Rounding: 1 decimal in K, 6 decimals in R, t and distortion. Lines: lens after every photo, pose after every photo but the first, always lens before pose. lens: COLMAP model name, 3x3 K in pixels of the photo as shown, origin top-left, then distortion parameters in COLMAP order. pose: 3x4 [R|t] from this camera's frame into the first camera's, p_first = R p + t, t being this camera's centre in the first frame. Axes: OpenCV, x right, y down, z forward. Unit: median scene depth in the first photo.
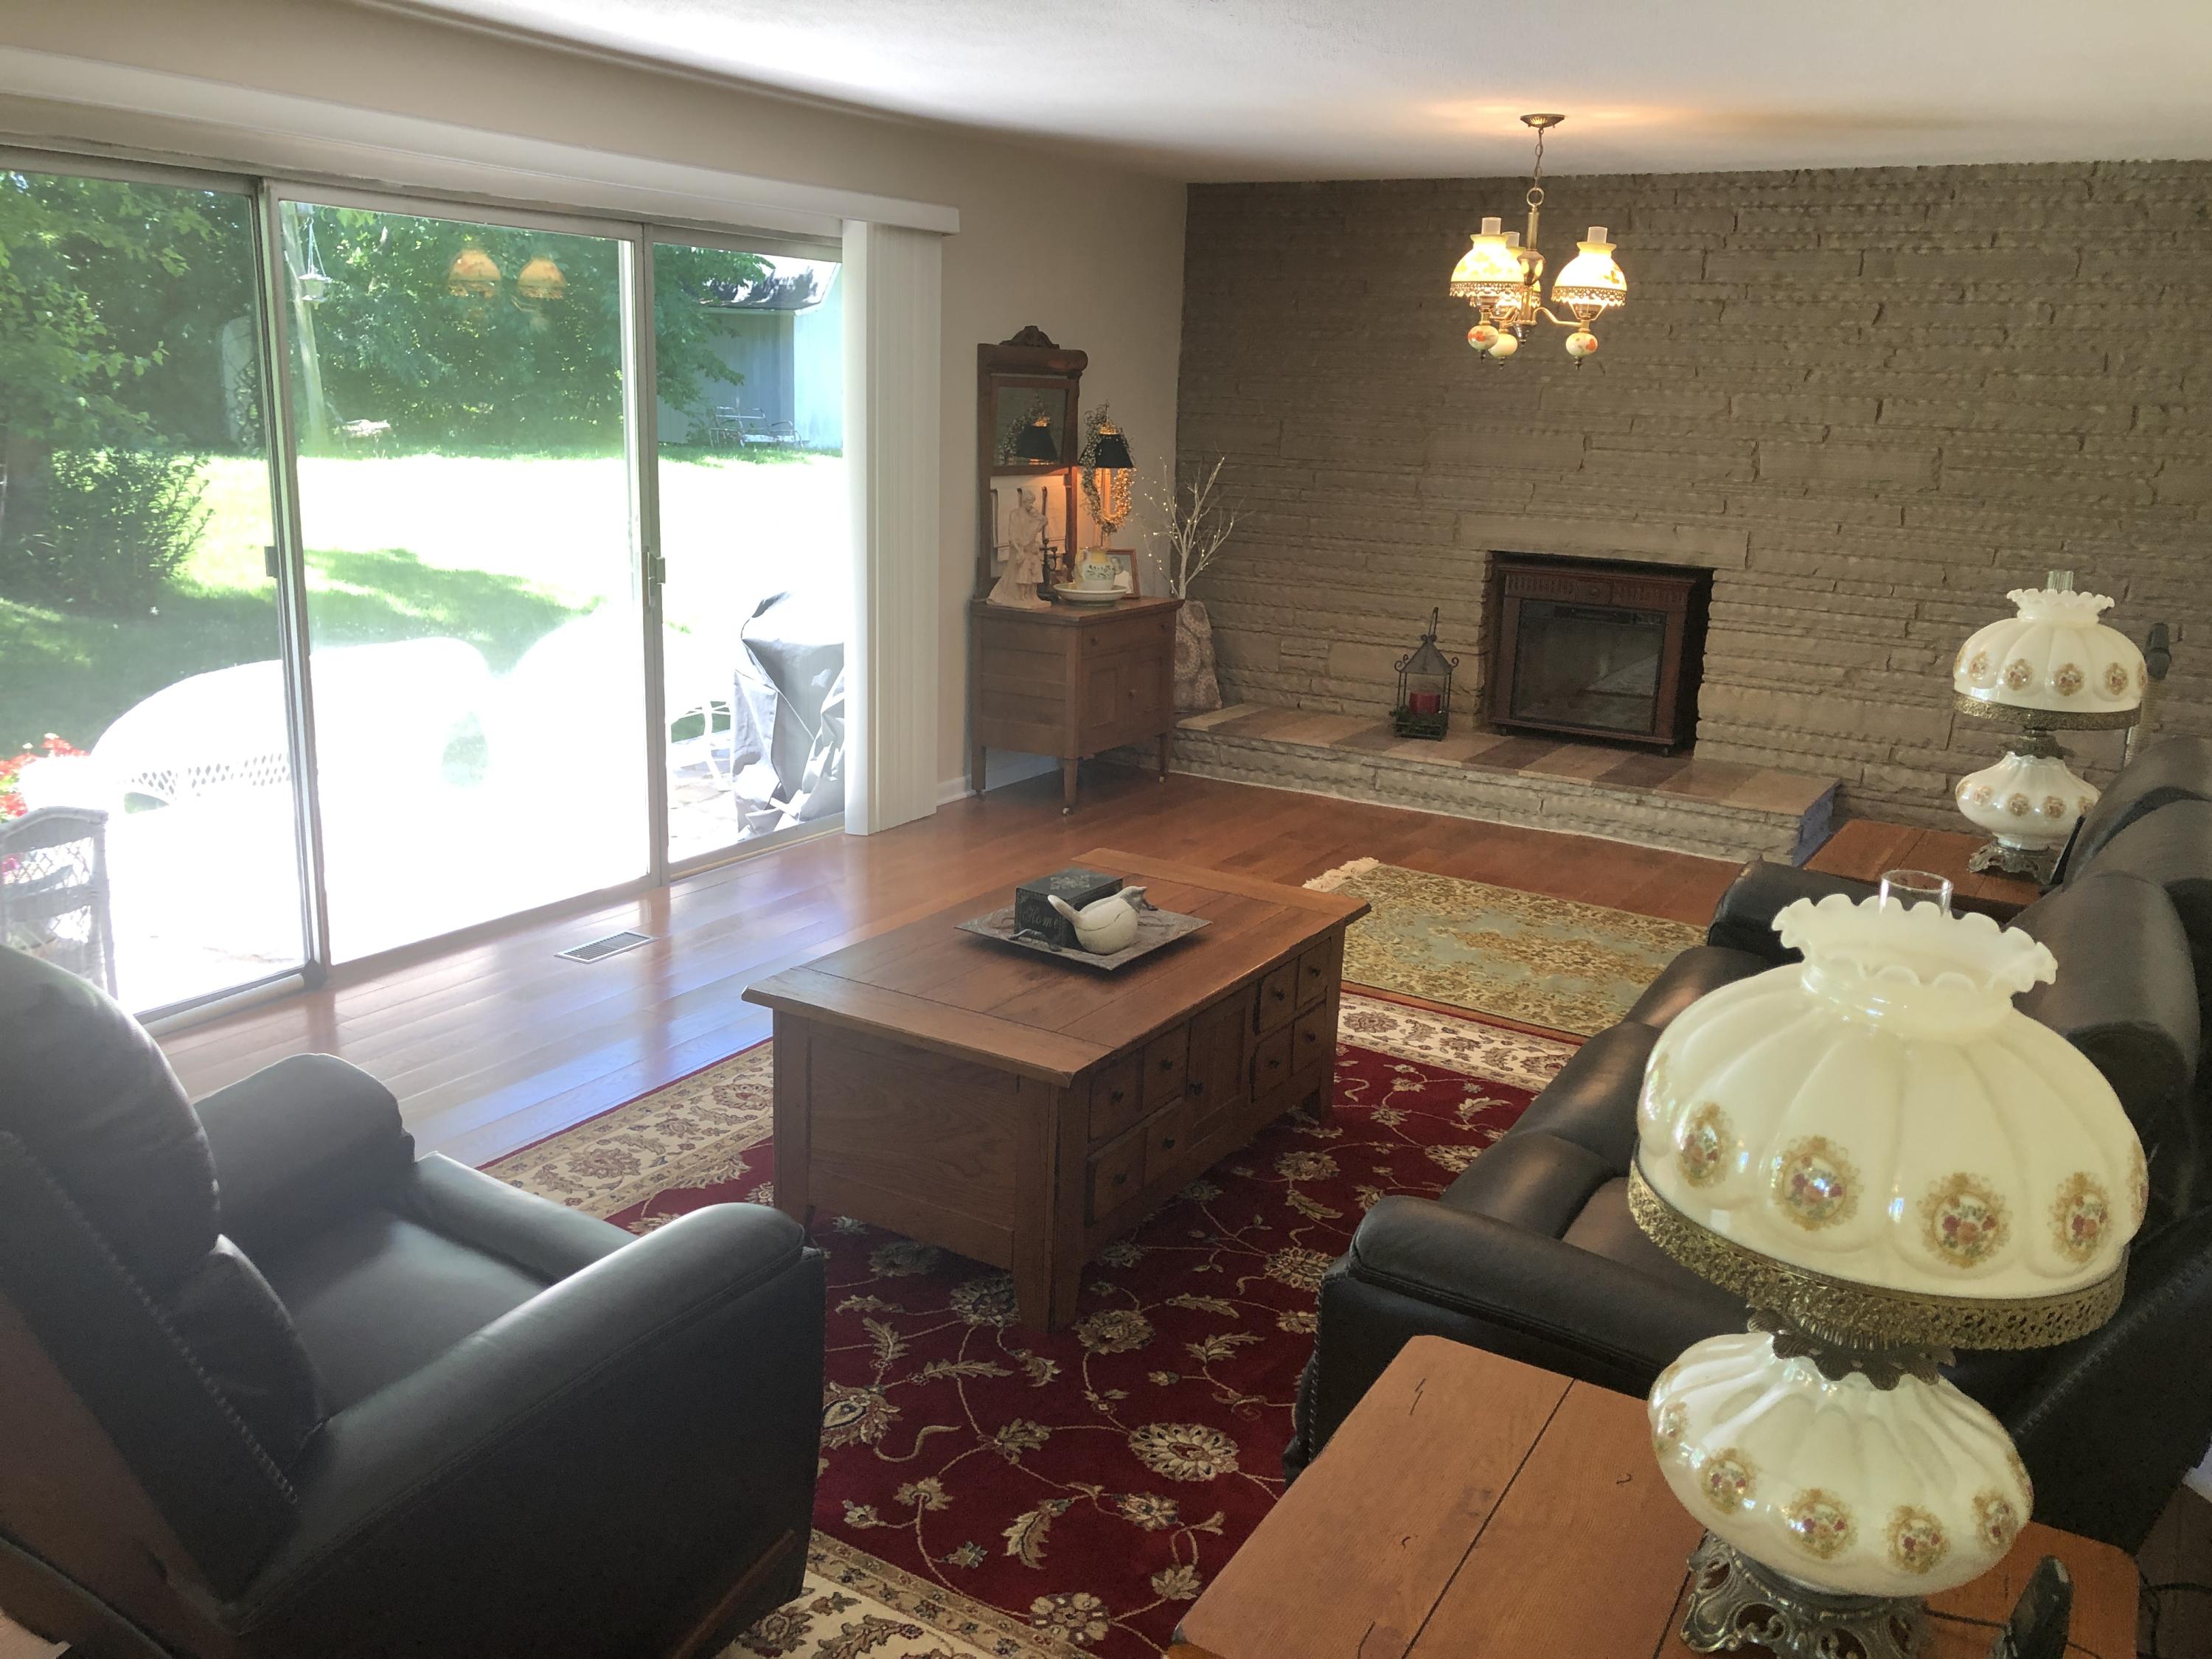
lens RADIAL K [[1882.7, 0, 1094.3], [0, 1882.7, 827.7], [0, 0, 1]] dist [0.095447, -0.003401]
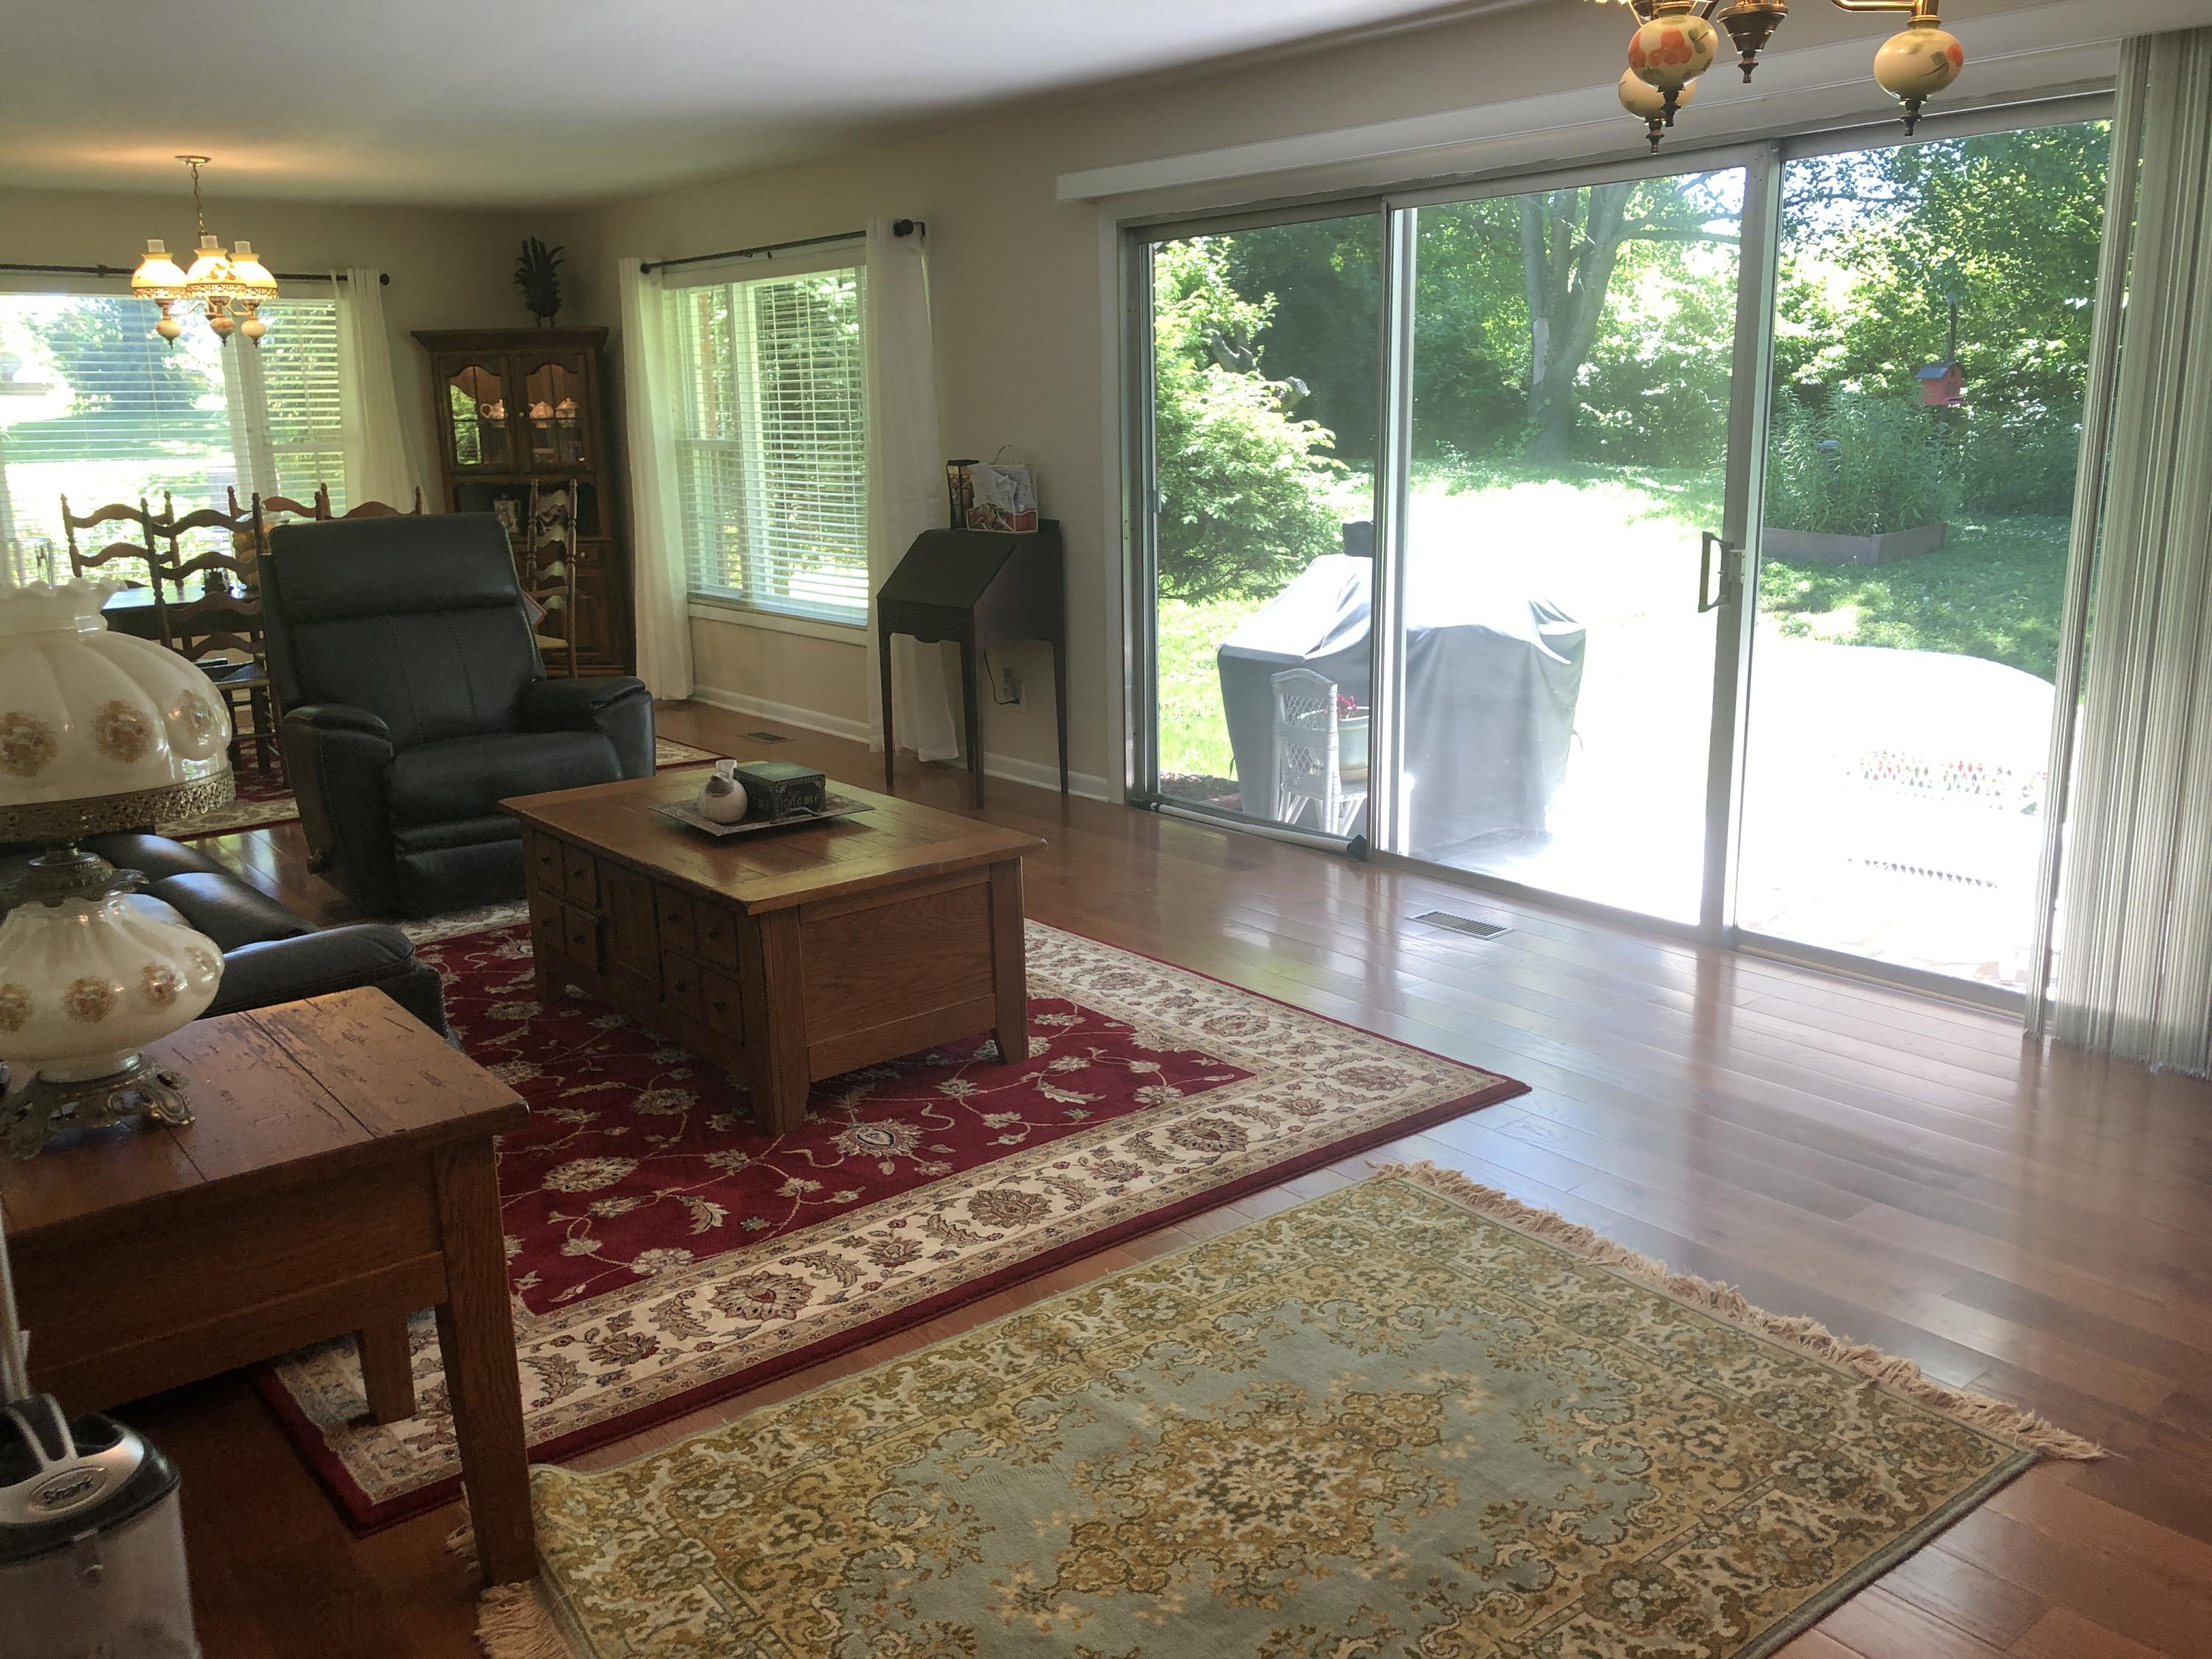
lens RADIAL K [[1882.7, 0, 1094.3], [0, 1882.7, 827.7], [0, 0, 1]] dist [0.095447, -0.003401]
pose [[-0.390086, 0.173901, -0.904208, 0.799490], [-0.200023, 0.942549, 0.267567, -0.238801], [0.898790, 0.285236, -0.332891, 1.324843]]
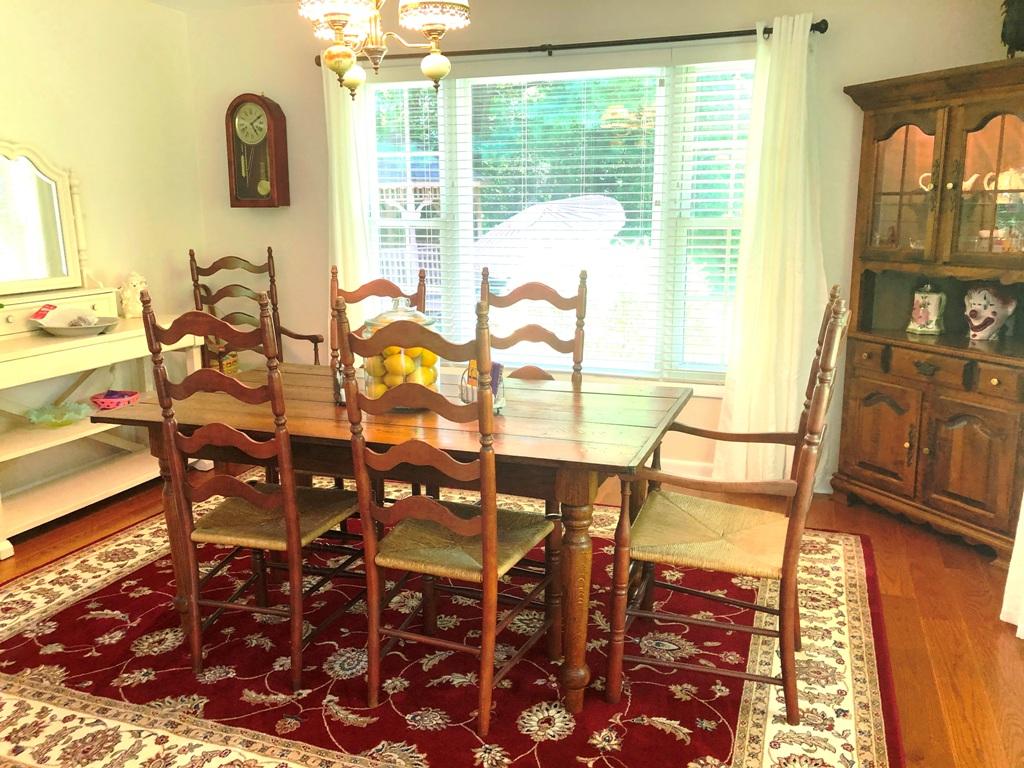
lens RADIAL K [[871.6, 0, 506.6], [0, 871.6, 383.2], [0, 0, 1]] dist [0.095447, -0.003401]
pose [[0.154458, 0.180645, -0.971345, 0.675919], [-0.204442, 0.967708, 0.147459, -0.122942], [0.966616, 0.175808, 0.186401, 0.738759]]
